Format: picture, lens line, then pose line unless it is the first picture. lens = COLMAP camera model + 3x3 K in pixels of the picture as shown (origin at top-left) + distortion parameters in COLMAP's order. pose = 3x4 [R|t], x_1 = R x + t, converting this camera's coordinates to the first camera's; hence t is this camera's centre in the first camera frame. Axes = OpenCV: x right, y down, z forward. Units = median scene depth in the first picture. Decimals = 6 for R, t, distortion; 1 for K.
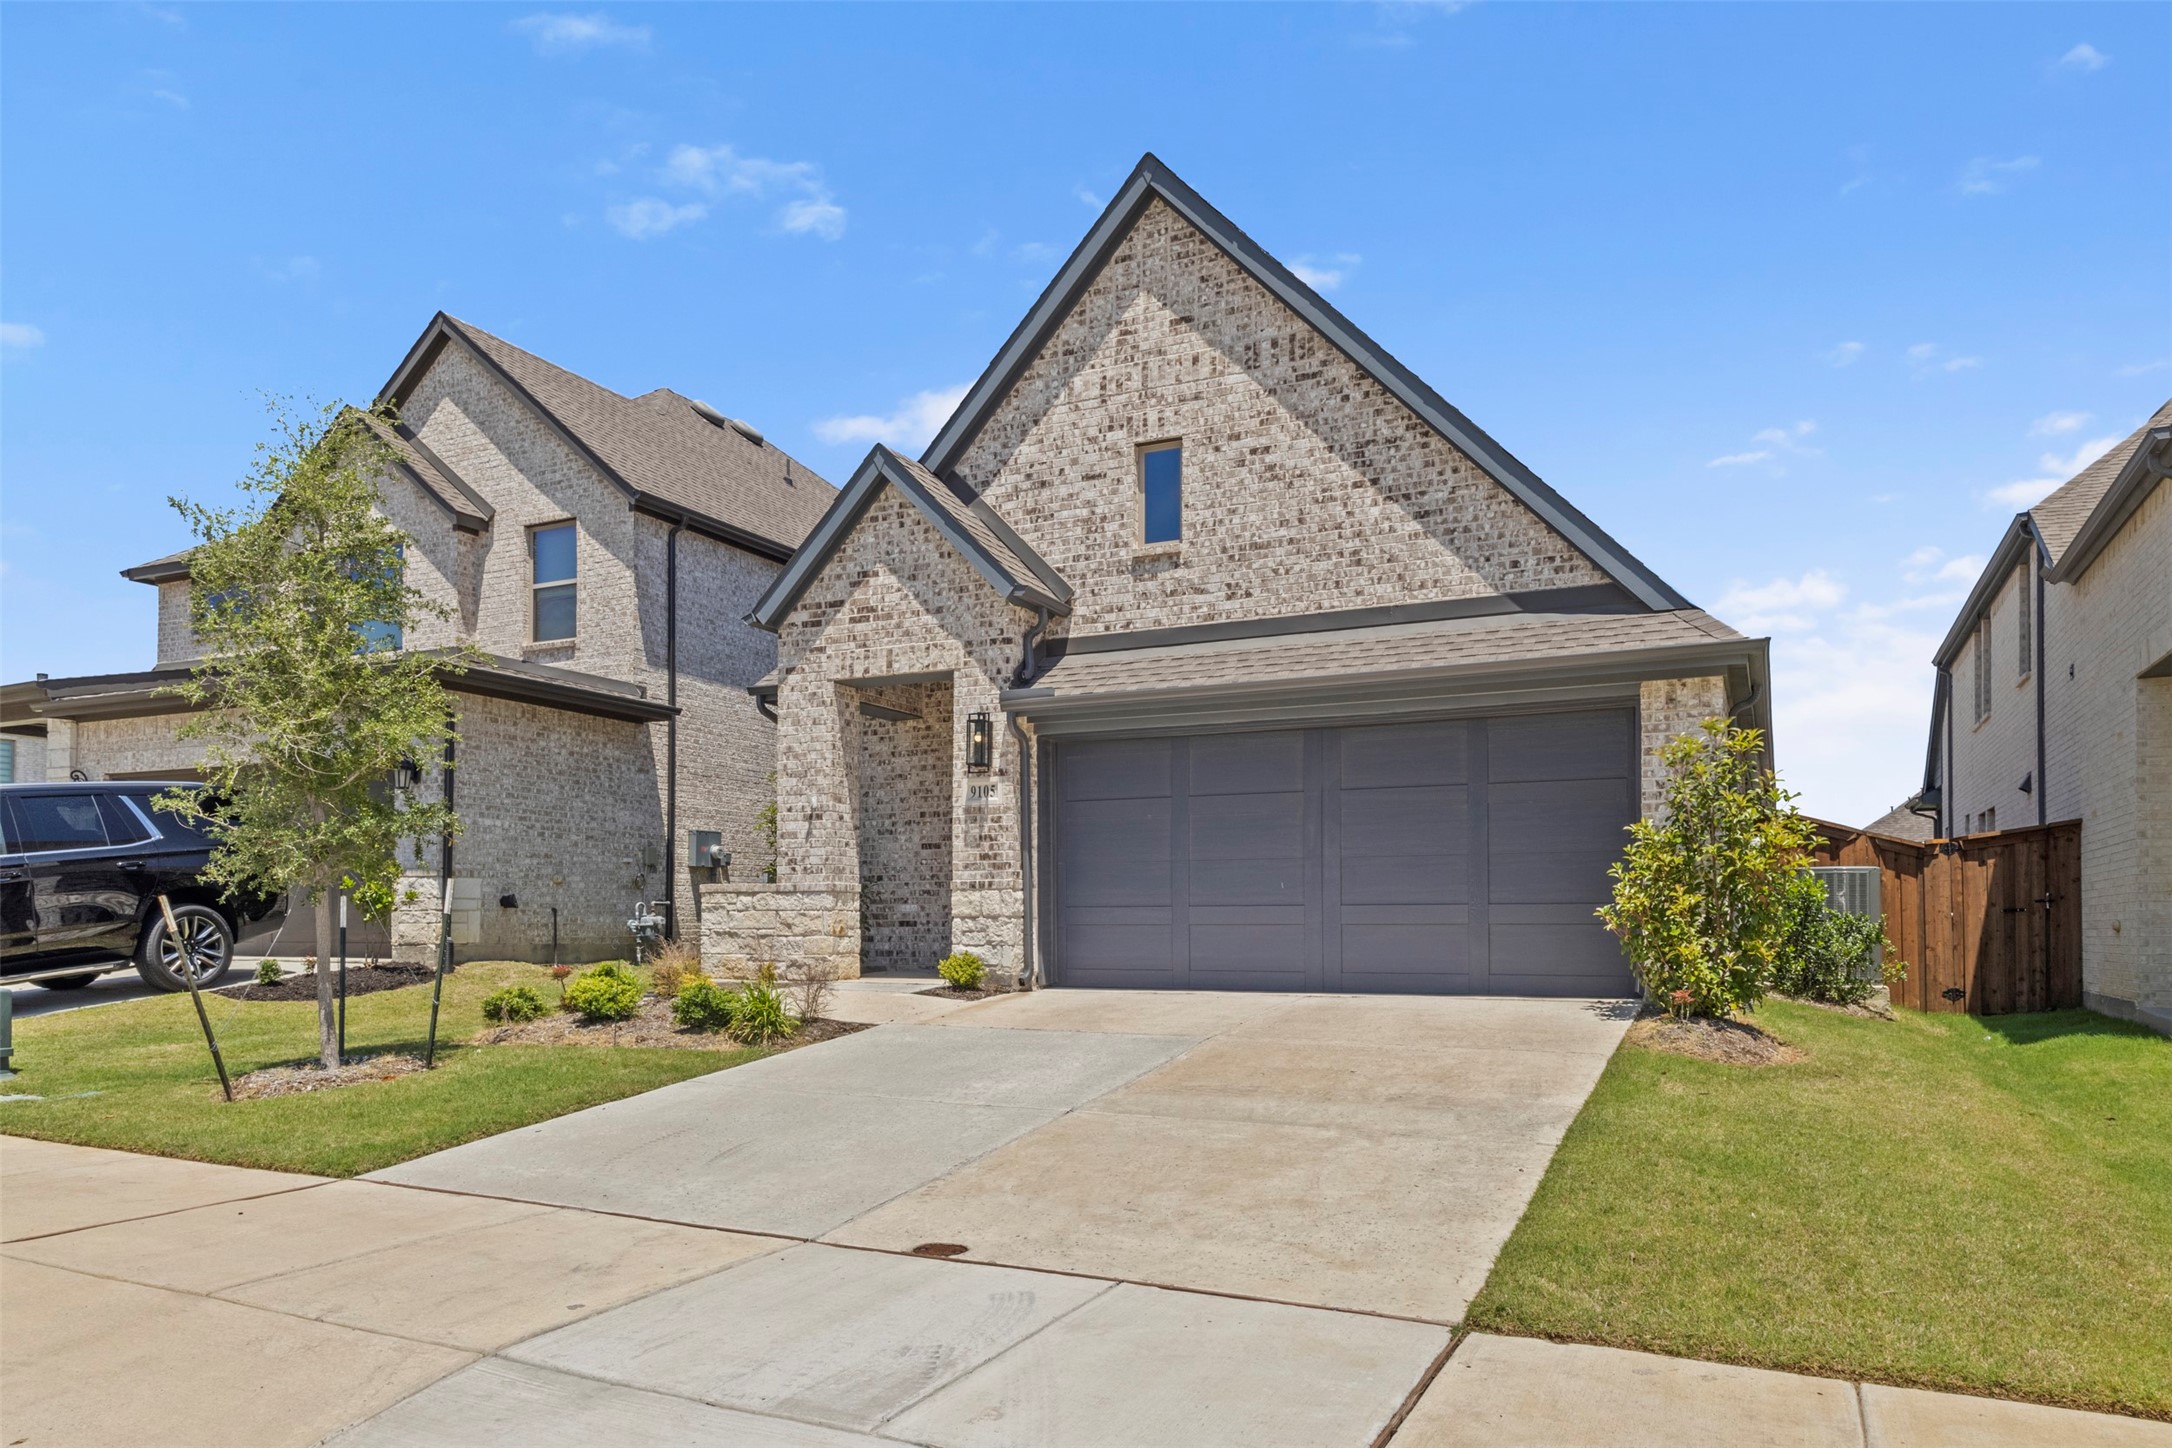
lens RADIAL K [[1387.9, 0, 1084.4], [0, 1387.9, 788.2], [0, 0, 1]] dist [0.000816, 0.000197]
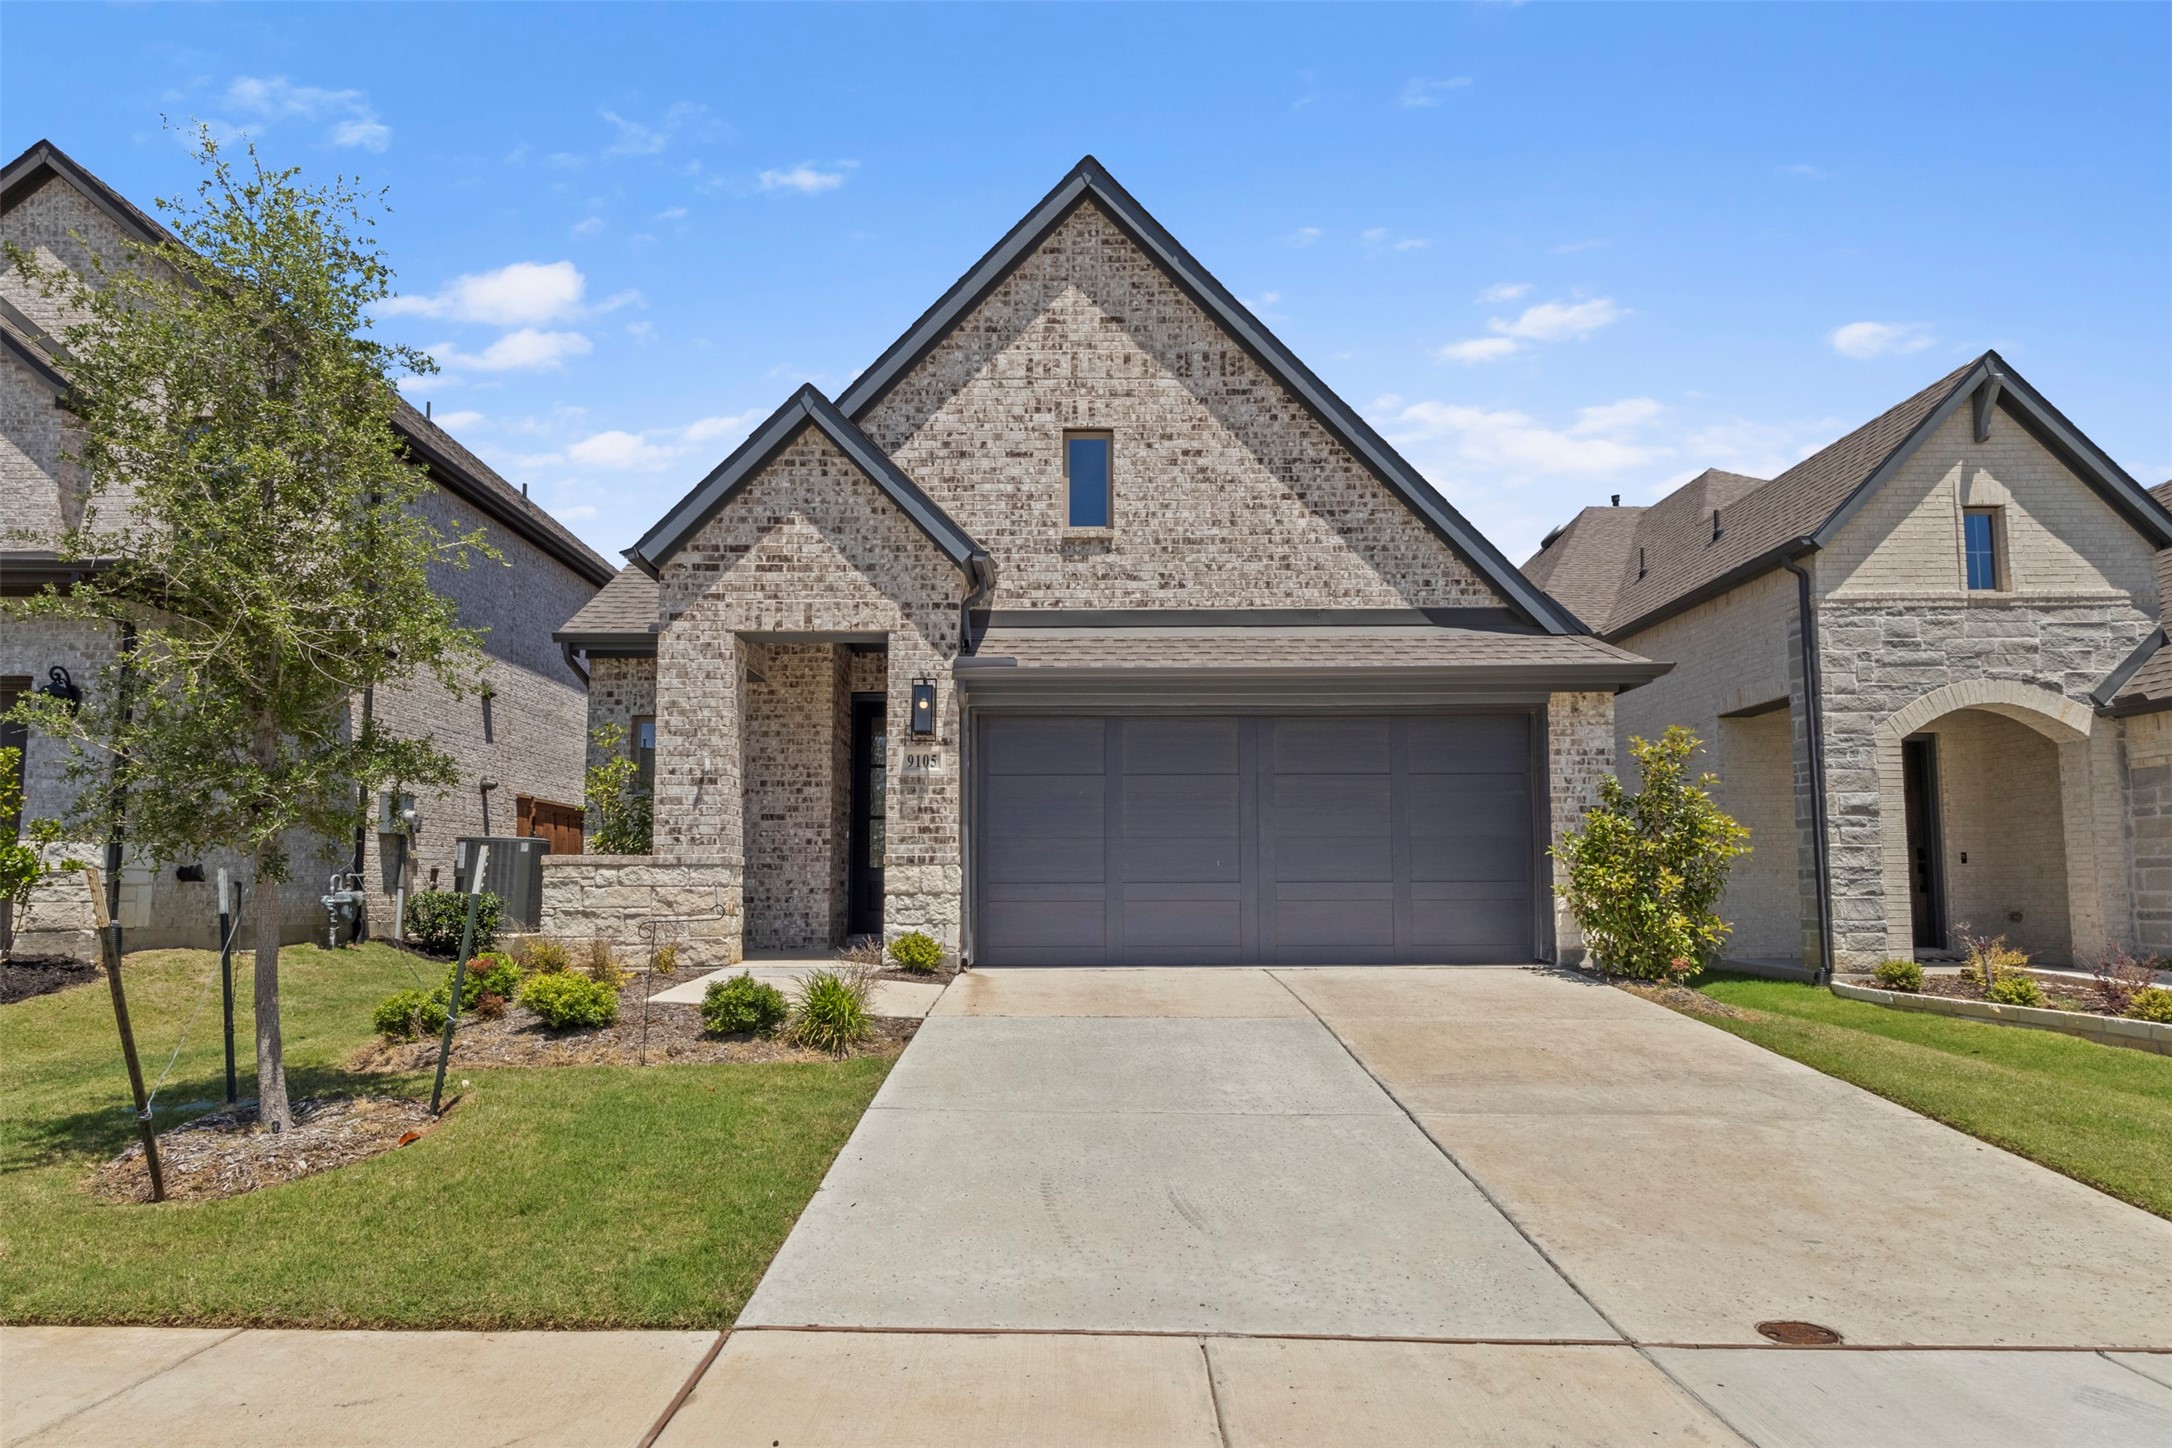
lens RADIAL K [[1176.1, 0, 1086.0], [0, 1176.1, 724.0], [0, 0, 1]] dist [0.001353, 0.000768]
pose [[0.904704, 0.058653, 0.421984, -0.306963], [-0.039526, 0.997761, -0.053942, 0.015762], [-0.424203, 0.032122, 0.904997, 0.217806]]
